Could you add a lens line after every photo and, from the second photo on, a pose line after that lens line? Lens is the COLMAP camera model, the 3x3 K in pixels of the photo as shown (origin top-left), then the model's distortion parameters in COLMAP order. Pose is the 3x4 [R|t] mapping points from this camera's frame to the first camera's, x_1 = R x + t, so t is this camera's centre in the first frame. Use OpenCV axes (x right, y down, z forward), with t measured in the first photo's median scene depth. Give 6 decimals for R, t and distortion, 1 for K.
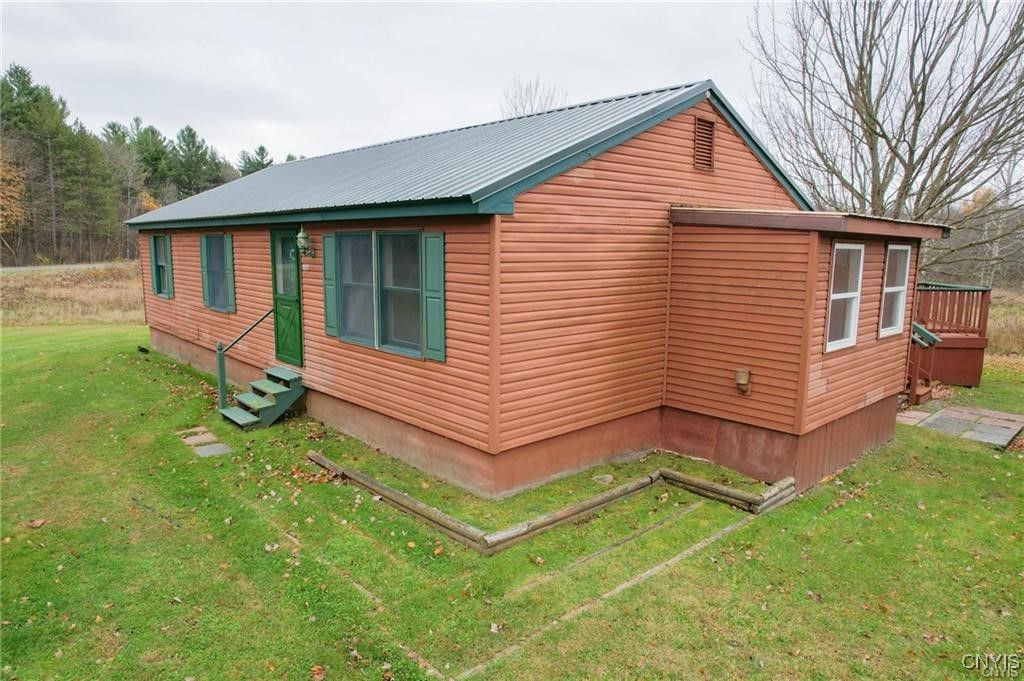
lens RADIAL K [[653.7, 0, 512.0], [0, 653.7, 340.5], [0, 0, 1]] dist [-0.081584, 0.070496]
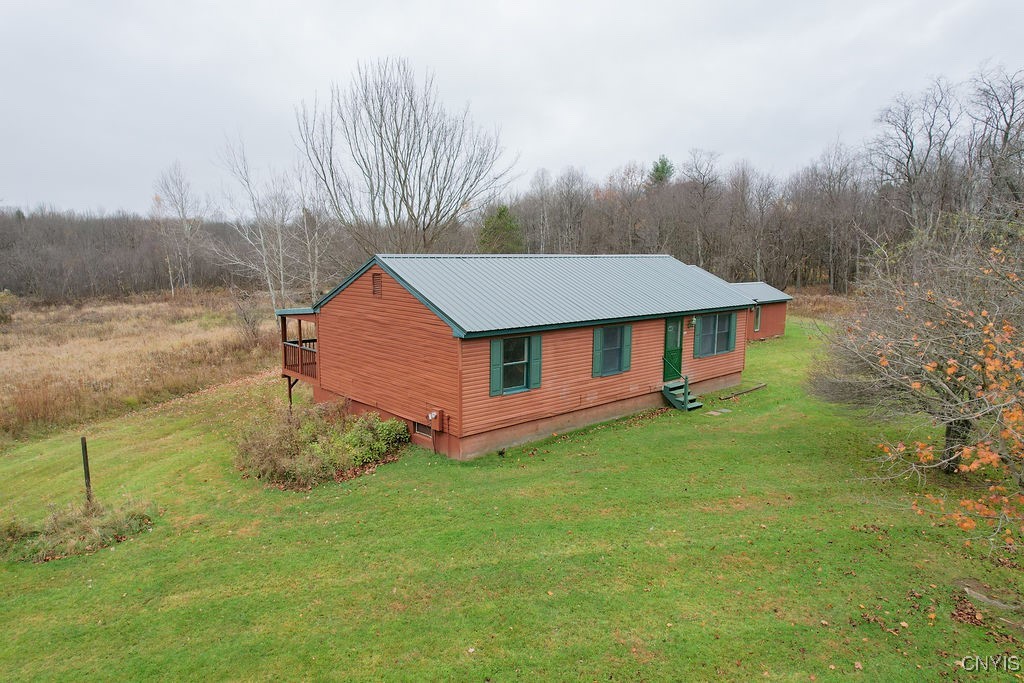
lens RADIAL K [[653.7, 0, 512.0], [0, 653.7, 341.5], [0, 0, 1]] dist [-0.081584, 0.070496]
pose [[0.005932, -0.153349, 0.988154, -2.234637], [0.139790, 0.978596, 0.151026, -0.443857], [-0.990163, 0.137238, 0.027242, 1.329068]]
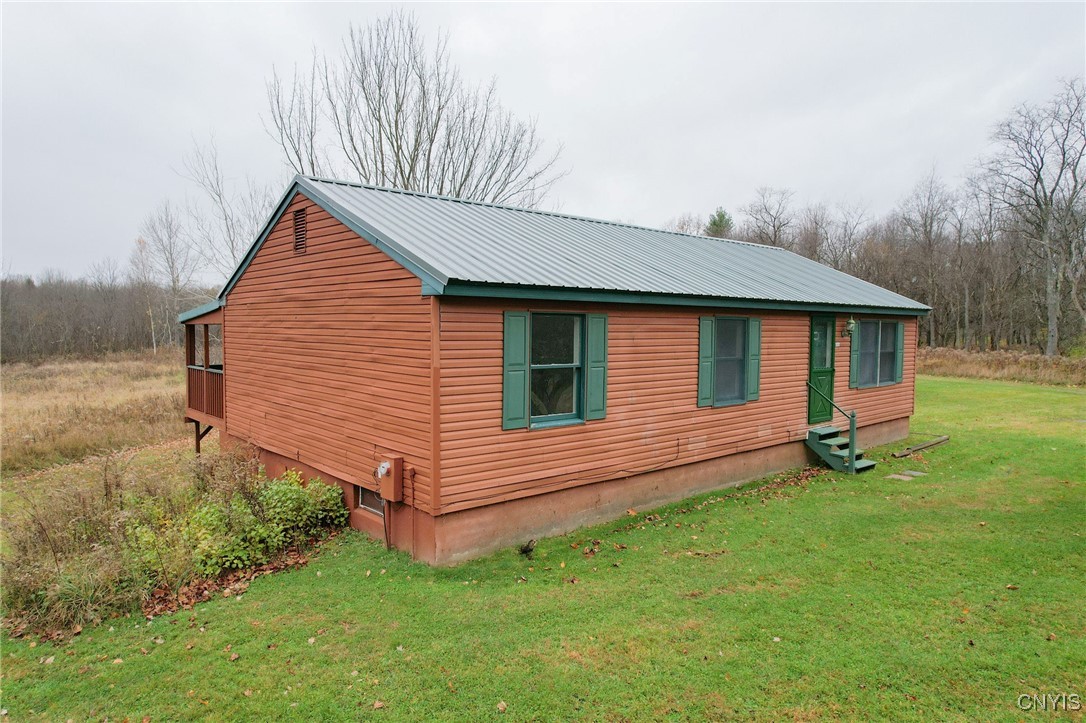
lens RADIAL K [[693.3, 0, 543.0], [0, 693.3, 361.5], [0, 0, 1]] dist [-0.081584, 0.070496]
pose [[0.020361, -0.064742, 0.997694, -1.536746], [0.140742, 0.988150, 0.061251, -0.218952], [-0.989837, 0.139171, 0.029231, 1.359950]]
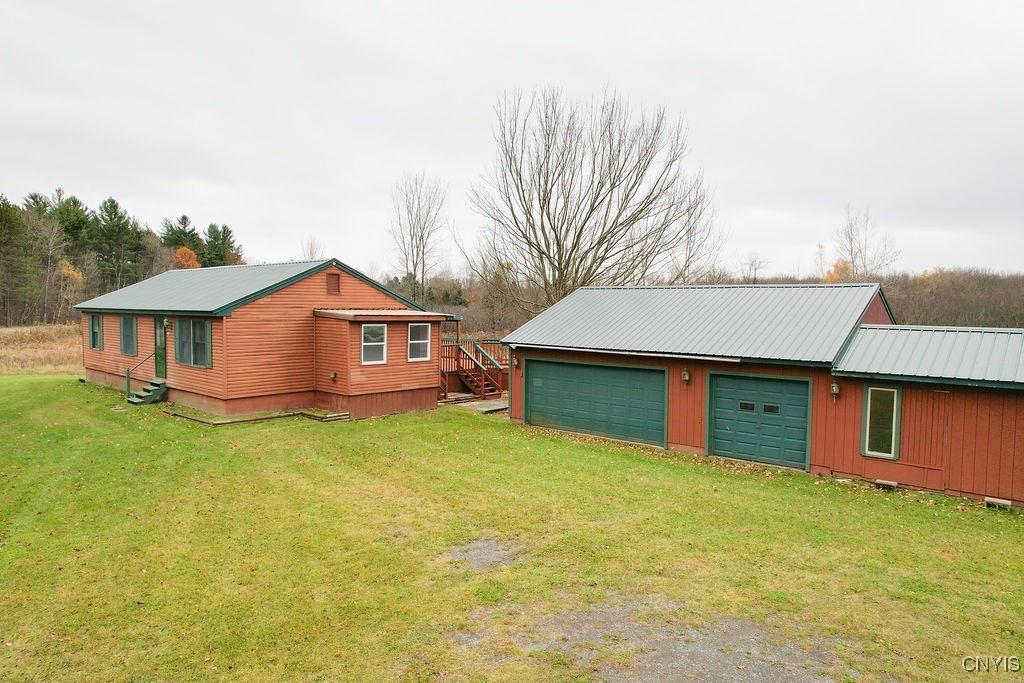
lens RADIAL K [[653.7, 0, 512.0], [0, 653.7, 341.5], [0, 0, 1]] dist [-0.081584, 0.070496]
pose [[0.994643, -0.003181, 0.103317, 0.560078], [0.013017, 0.995424, -0.094669, 0.124409], [-0.102543, 0.095507, 0.990133, -1.169841]]
